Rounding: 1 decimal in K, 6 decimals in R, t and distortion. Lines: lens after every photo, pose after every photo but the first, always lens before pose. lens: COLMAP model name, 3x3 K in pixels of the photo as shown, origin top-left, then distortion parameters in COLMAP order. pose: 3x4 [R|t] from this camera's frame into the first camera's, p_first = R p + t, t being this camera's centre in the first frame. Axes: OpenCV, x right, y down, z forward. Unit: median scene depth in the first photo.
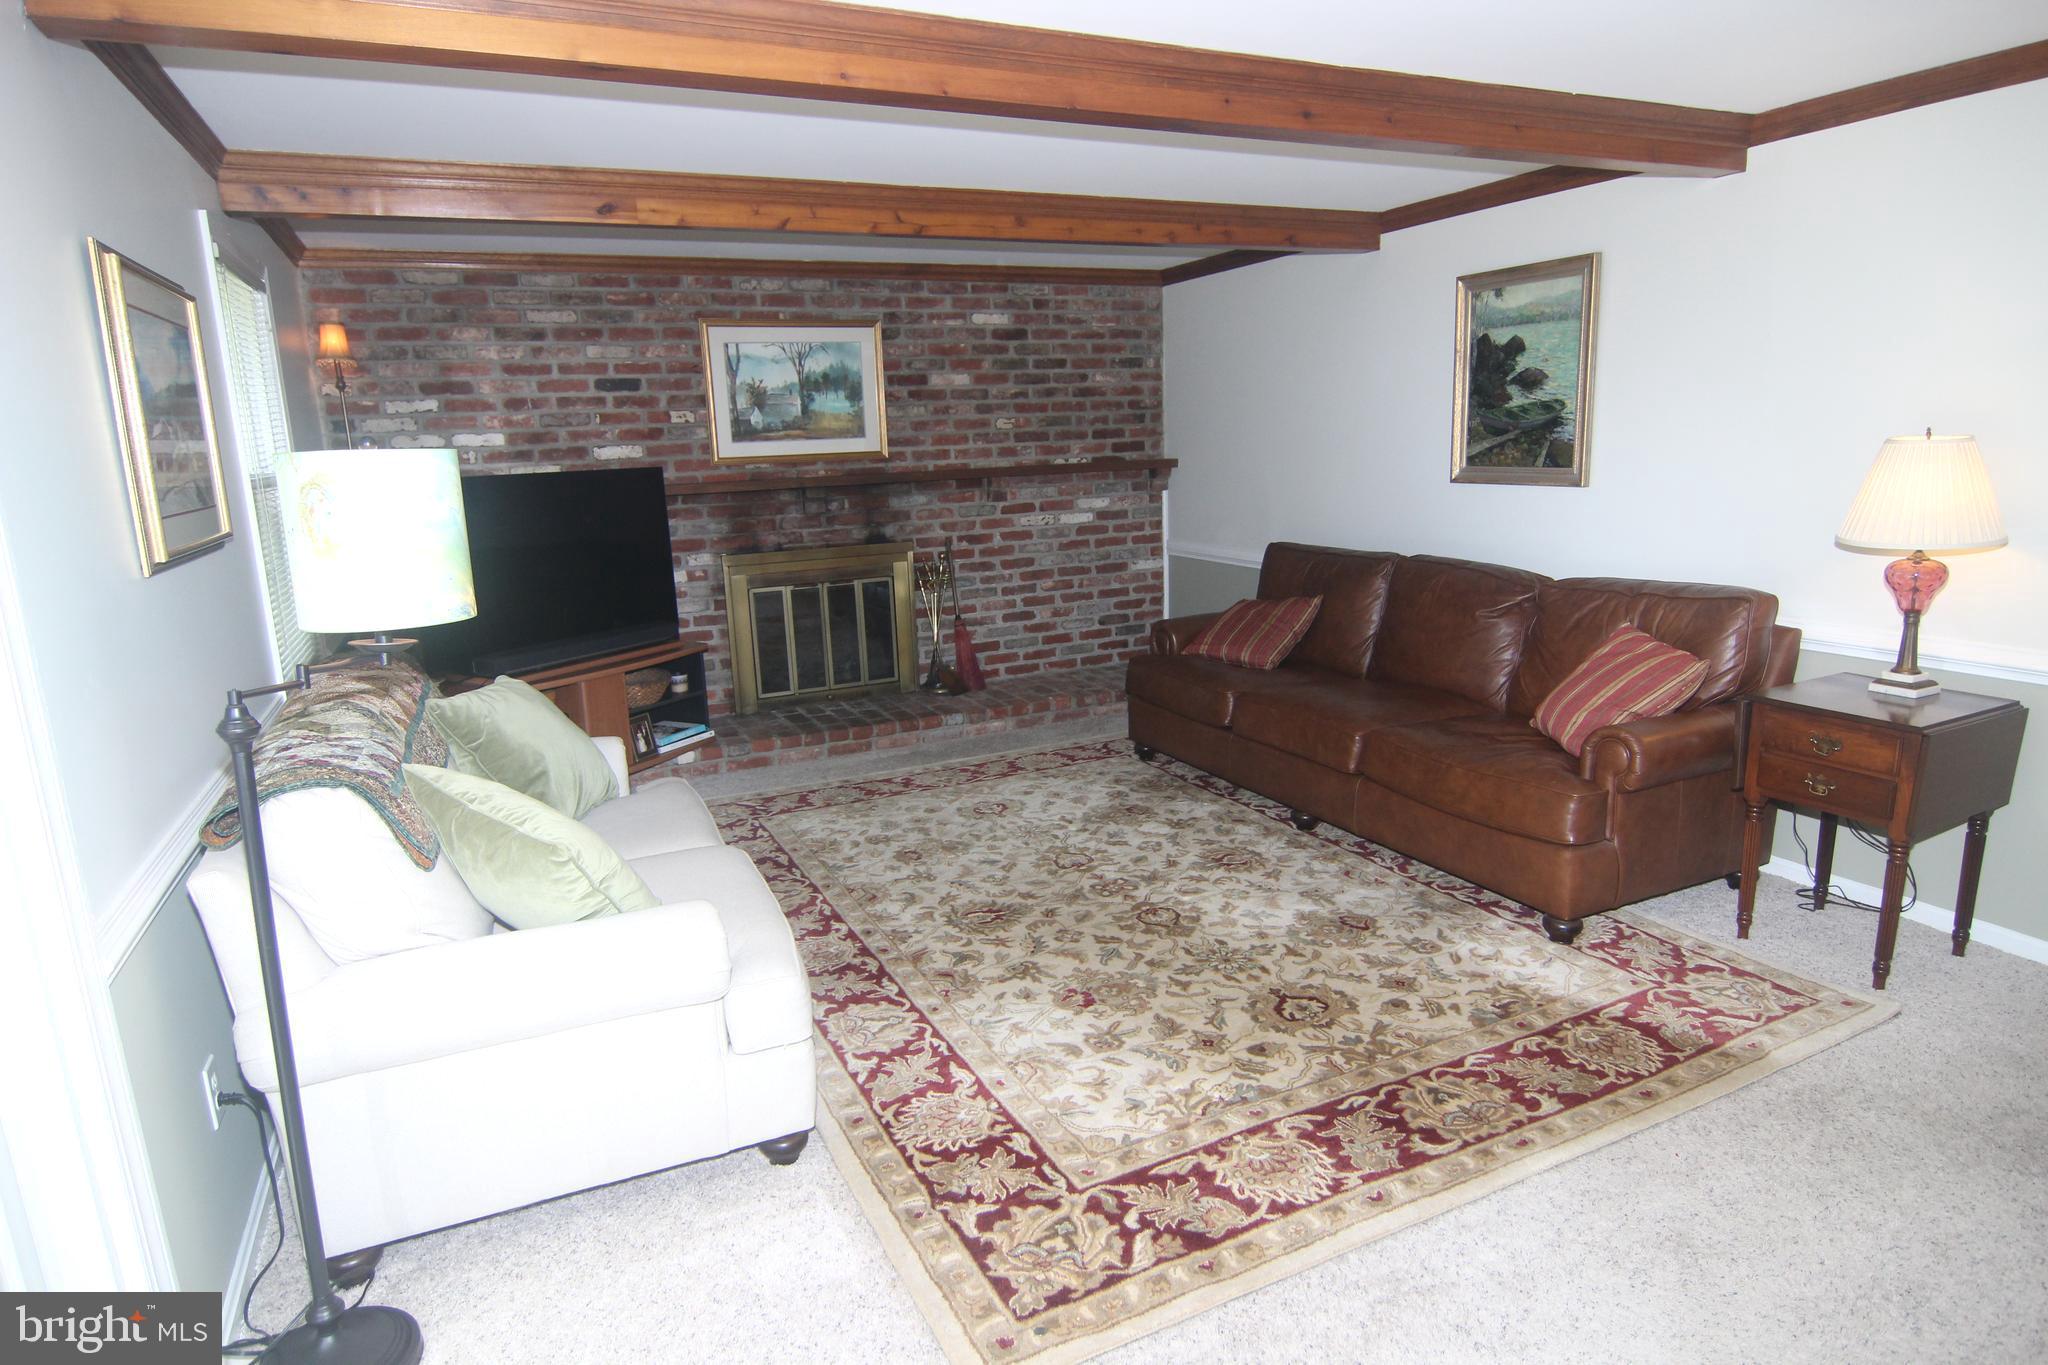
lens RADIAL K [[1152.9, 0, 1024.5], [0, 1152.9, 686.9], [0, 0, 1]] dist [-0.003053, -0.014053]
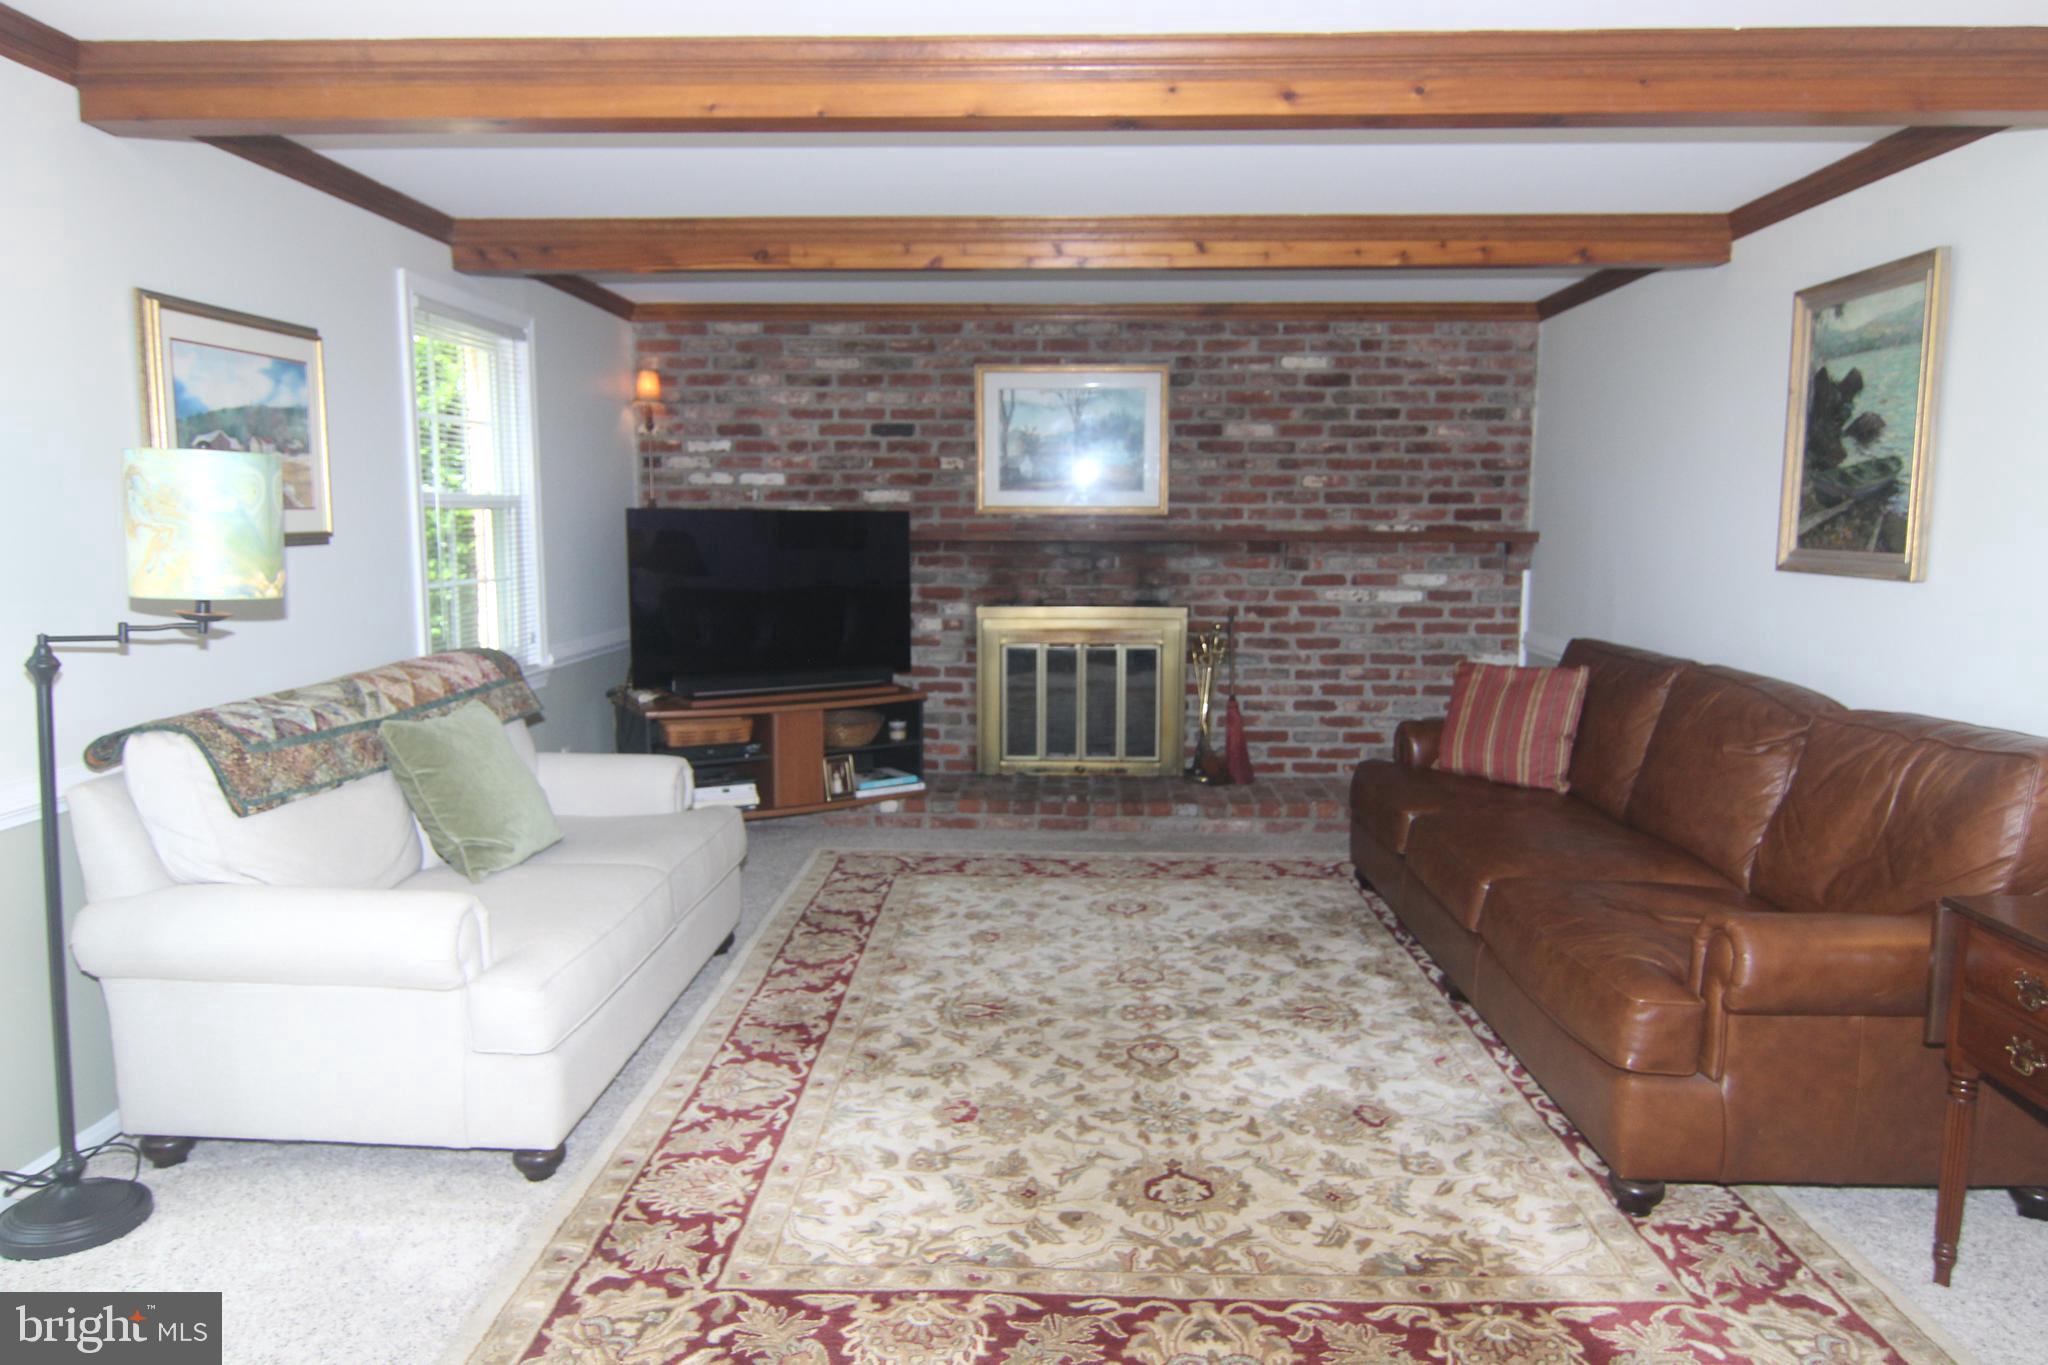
lens RADIAL K [[1283.8, 0, 1034.4], [0, 1283.8, 691.6], [0, 0, 1]] dist [-0.008570, -0.005817]
pose [[0.889297, 0.100378, -0.446179, 0.357811], [-0.132183, 0.990392, -0.040647, -0.008327], [0.437812, 0.095125, 0.894020, 0.093645]]
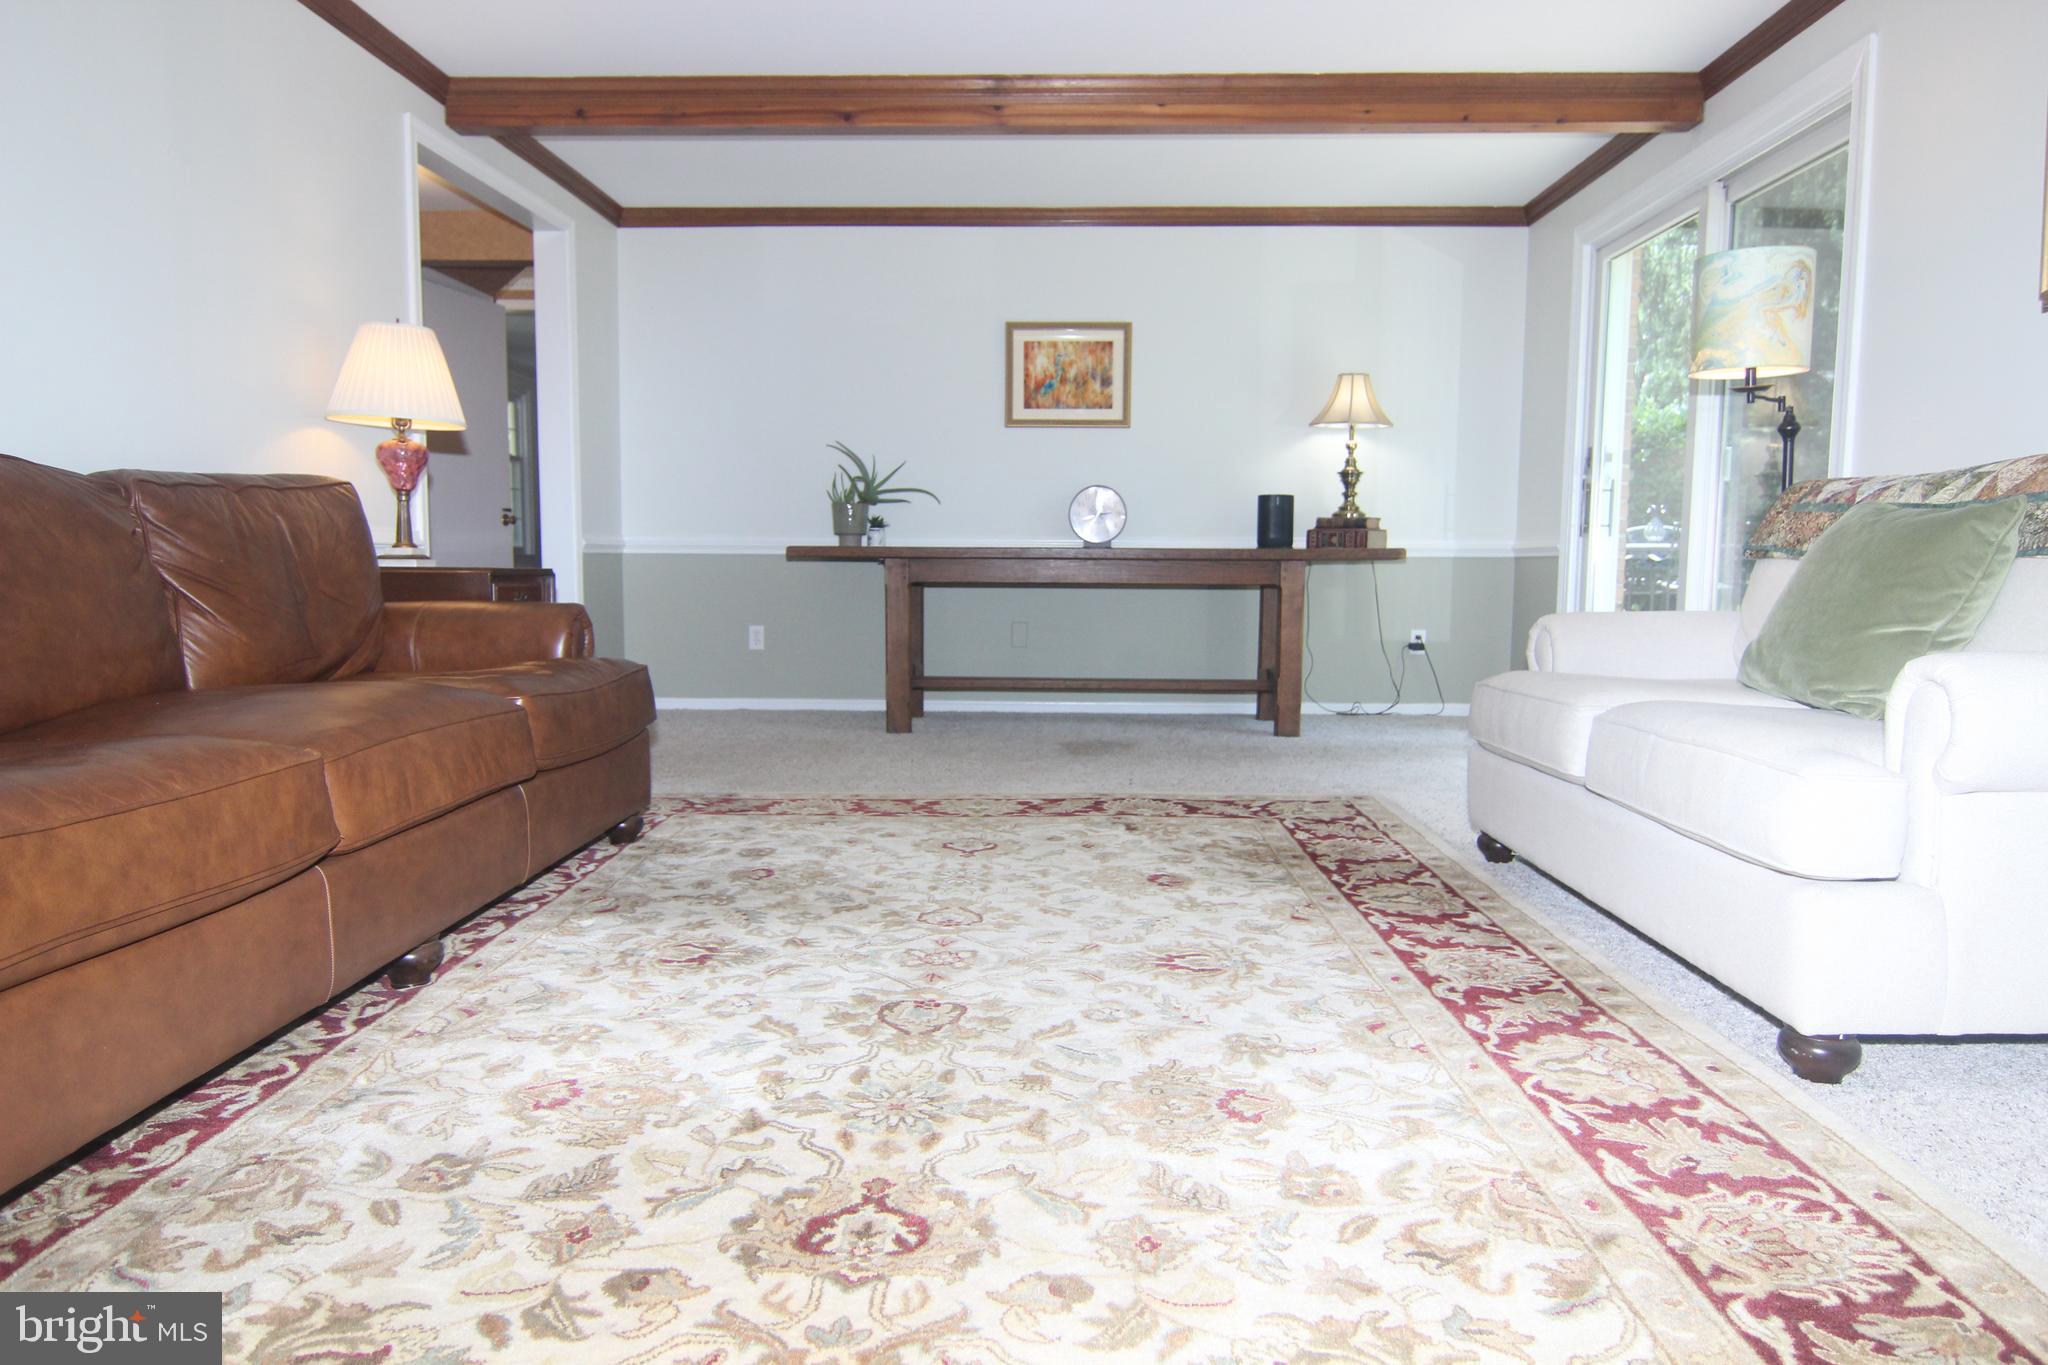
lens RADIAL K [[1300.9, 0, 1032.0], [0, 1300.9, 686.3], [0, 0, 1]] dist [-0.004932, -0.003738]
pose [[-0.891449, -0.011432, 0.452977, -0.221503], [0.123080, 0.955987, 0.266345, -0.102732], [-0.436085, 0.293186, -0.850807, 1.324860]]
